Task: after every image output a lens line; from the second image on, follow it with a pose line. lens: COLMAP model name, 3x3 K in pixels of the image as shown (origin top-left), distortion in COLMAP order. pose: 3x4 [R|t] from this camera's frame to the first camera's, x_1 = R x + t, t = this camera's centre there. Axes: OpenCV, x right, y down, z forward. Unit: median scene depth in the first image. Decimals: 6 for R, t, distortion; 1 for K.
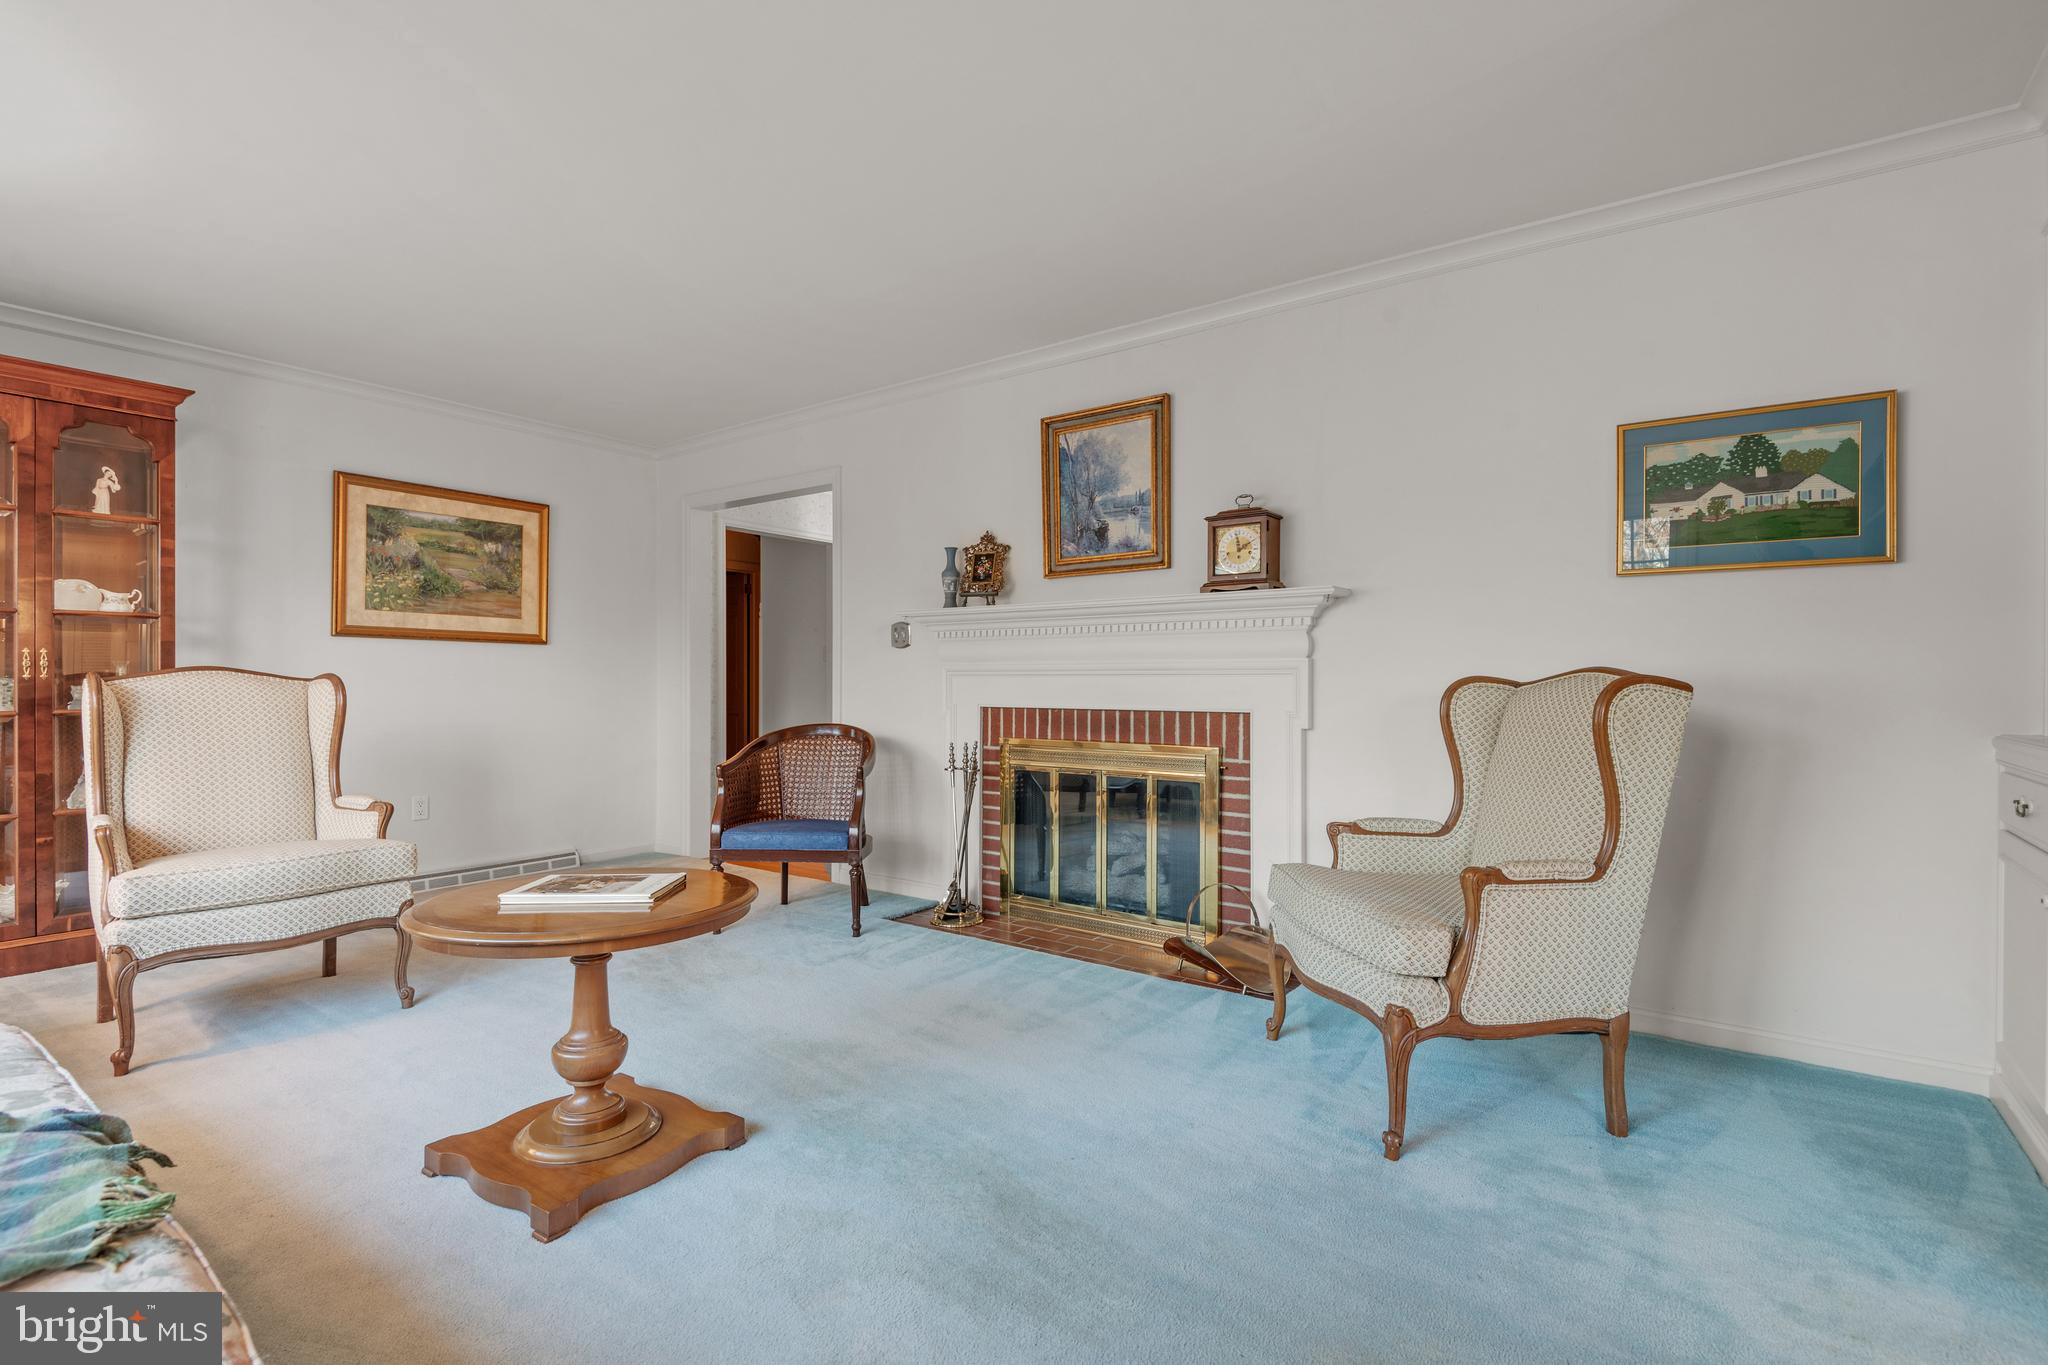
lens RADIAL K [[992.2, 0, 1024.0], [0, 992.2, 682.5], [0, 0, 1]] dist [0.031219, -0.000053]
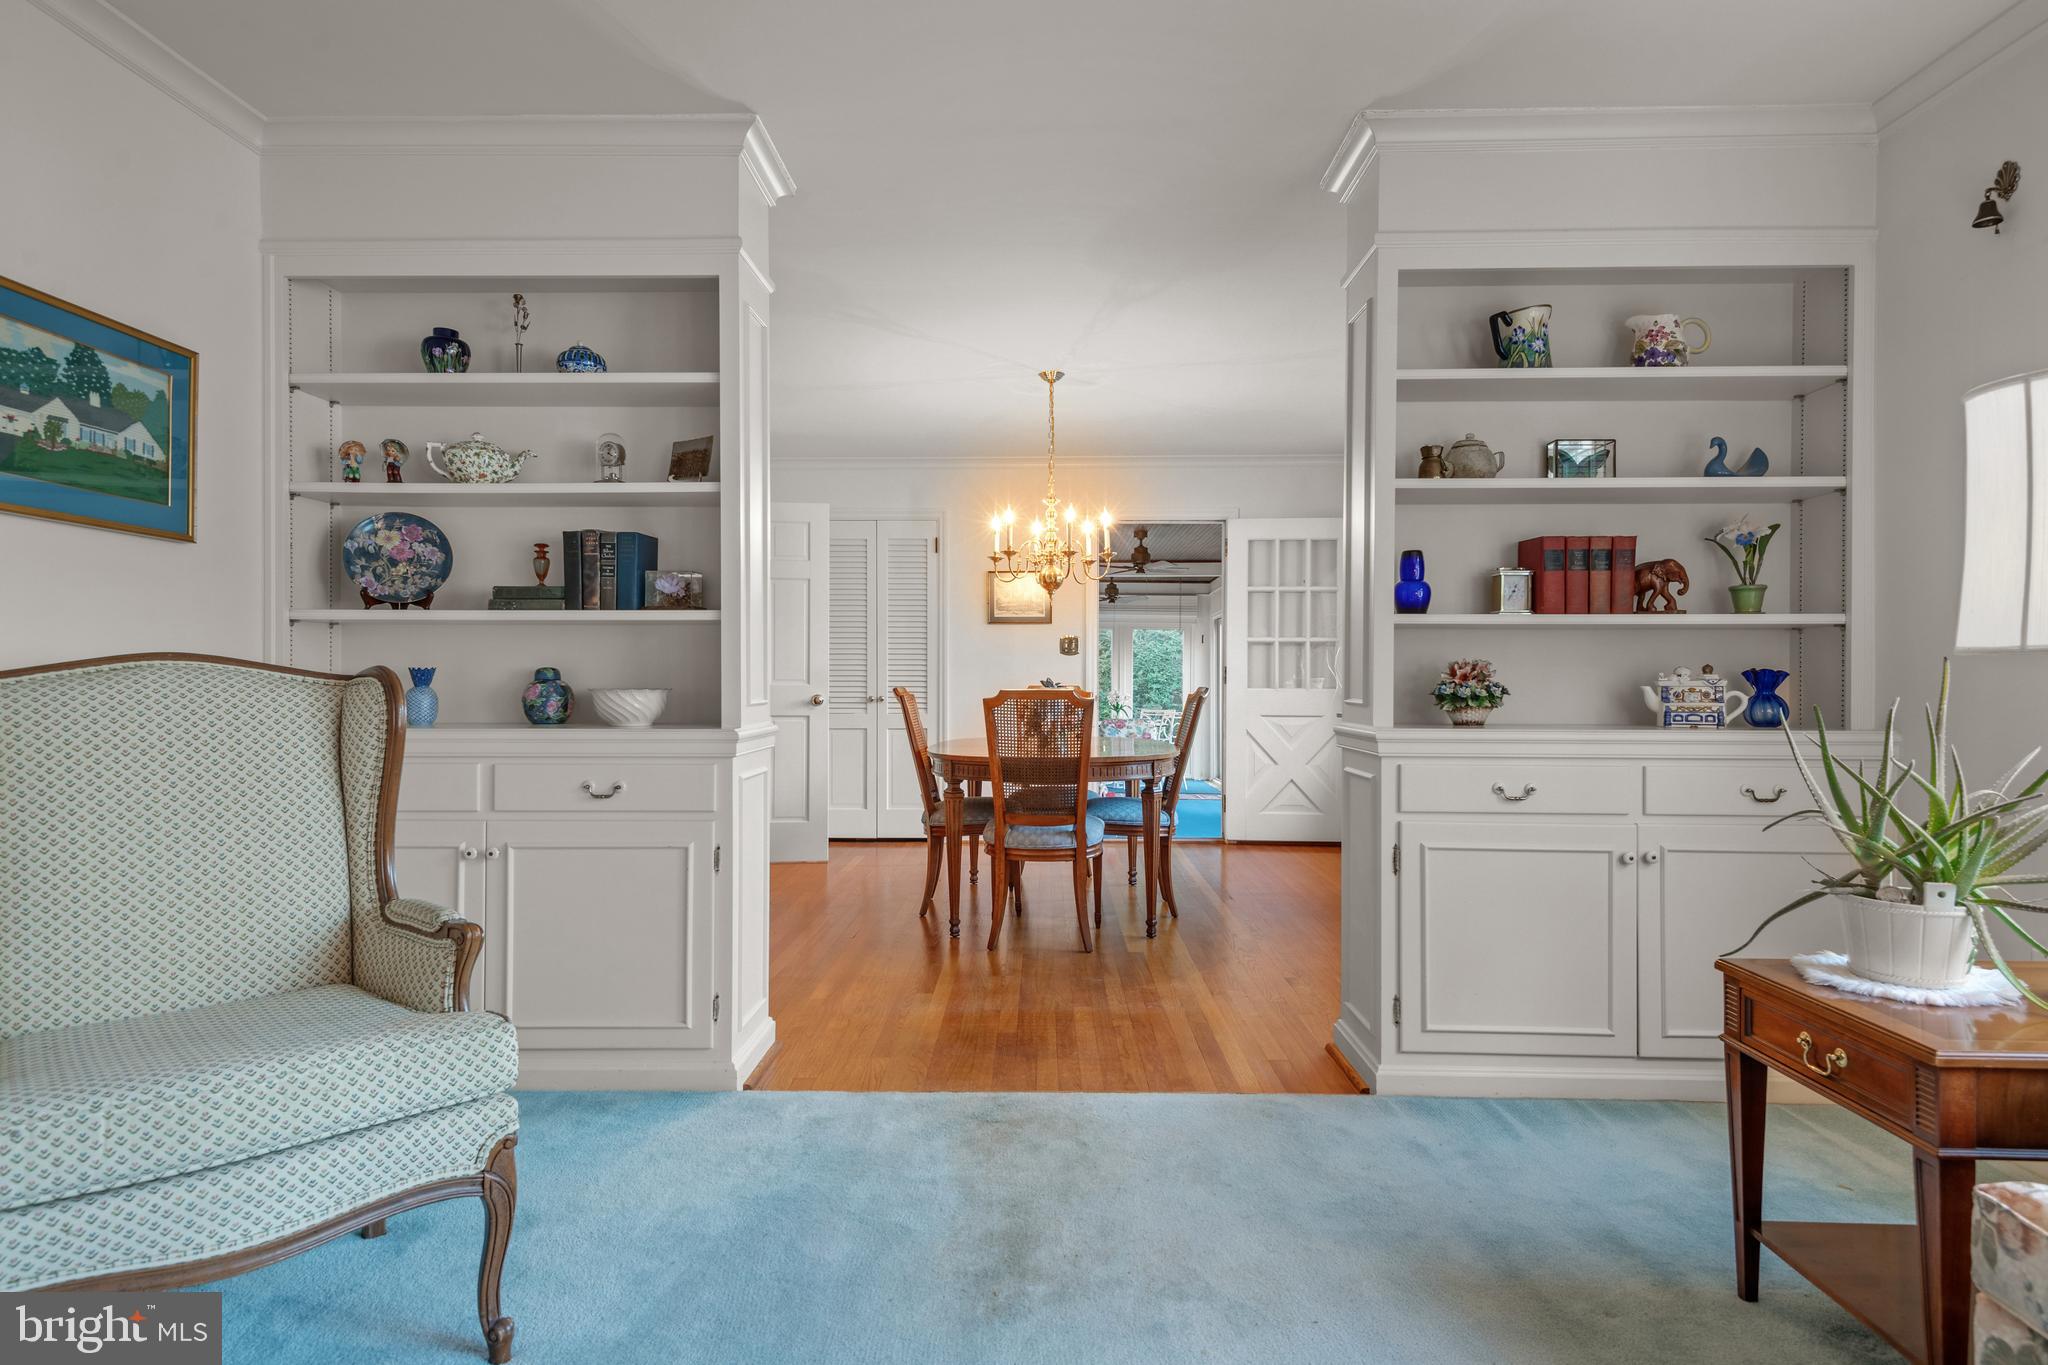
lens RADIAL K [[1104.1, 0, 1024.0], [0, 1104.1, 682.5], [0, 0, 1]] dist [0.040395, -0.000028]
pose [[-0.558889, -0.007400, 0.829209, -0.381604], [-0.000199, 0.999961, 0.008790, -0.001319], [-0.829242, 0.004747, -0.558869, 0.895092]]
